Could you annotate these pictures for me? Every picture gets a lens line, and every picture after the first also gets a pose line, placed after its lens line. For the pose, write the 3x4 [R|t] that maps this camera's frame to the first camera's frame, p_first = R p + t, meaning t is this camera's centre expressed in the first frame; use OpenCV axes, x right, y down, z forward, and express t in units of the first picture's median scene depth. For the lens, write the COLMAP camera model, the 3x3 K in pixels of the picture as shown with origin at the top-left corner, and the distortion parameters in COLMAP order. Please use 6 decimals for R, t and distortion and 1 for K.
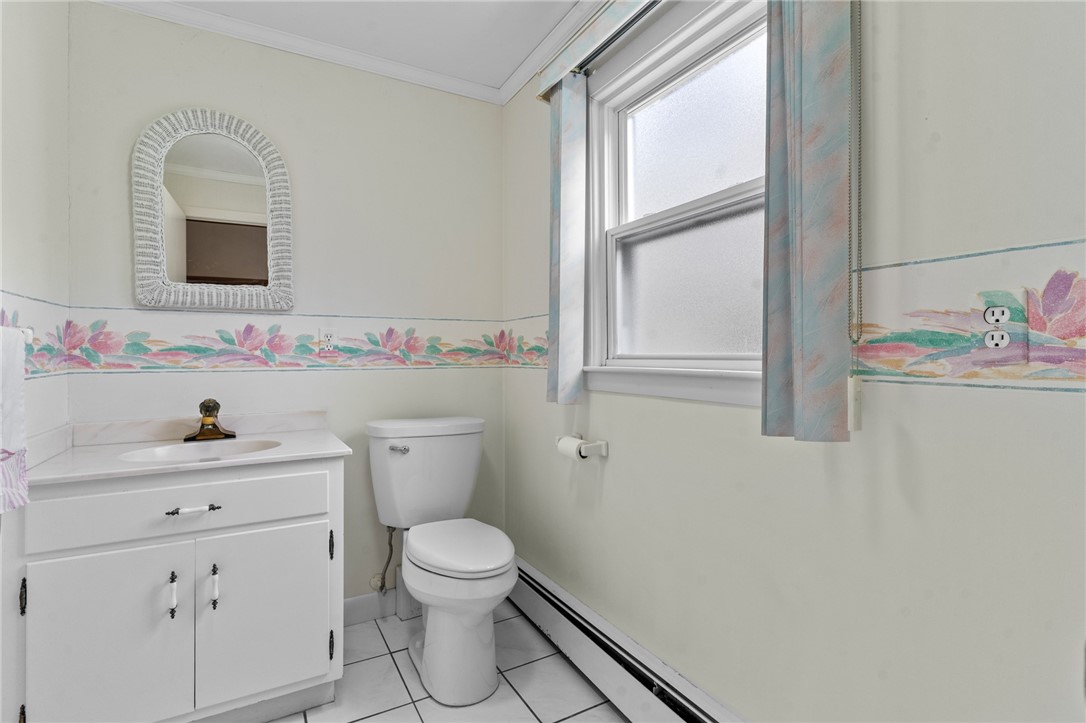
lens RADIAL K [[521.4, 0, 537.8], [0, 521.4, 359.6], [0, 0, 1]] dist [0.001978, -0.001085]
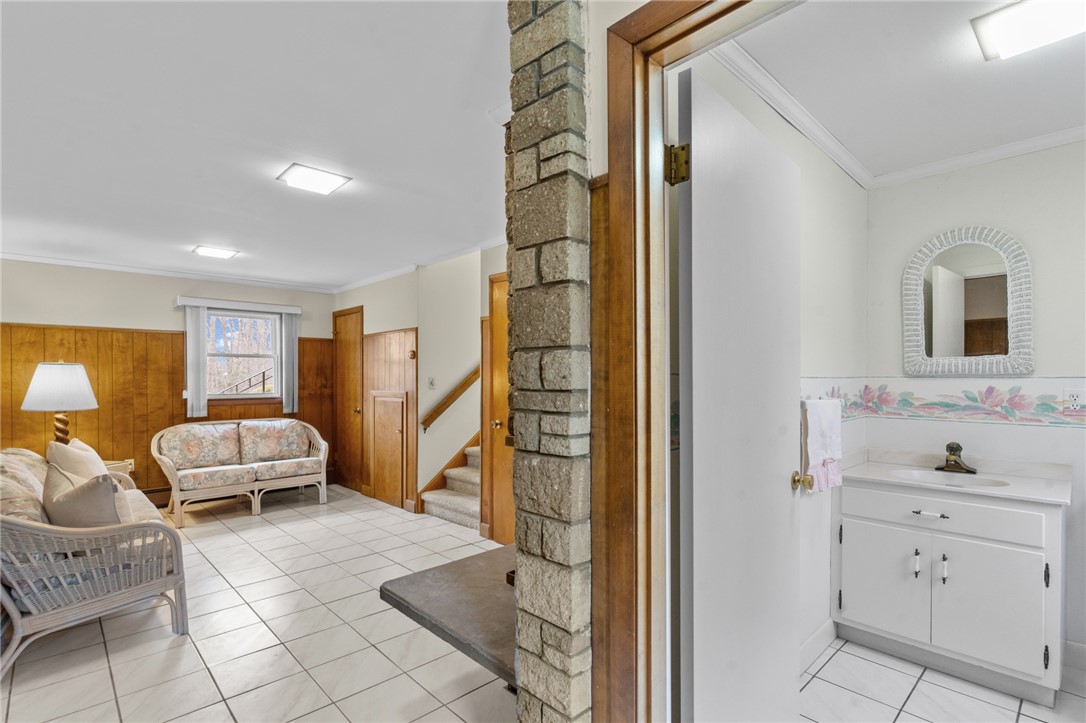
lens RADIAL K [[521.4, 0, 539.1], [0, 521.4, 372.7], [0, 0, 1]] dist [0.001978, -0.001085]
pose [[0.243823, -0.006426, -0.969799, 0.441218], [-0.010022, 0.999908, -0.009146, -0.084279], [0.969768, 0.011950, 0.243736, -0.401005]]
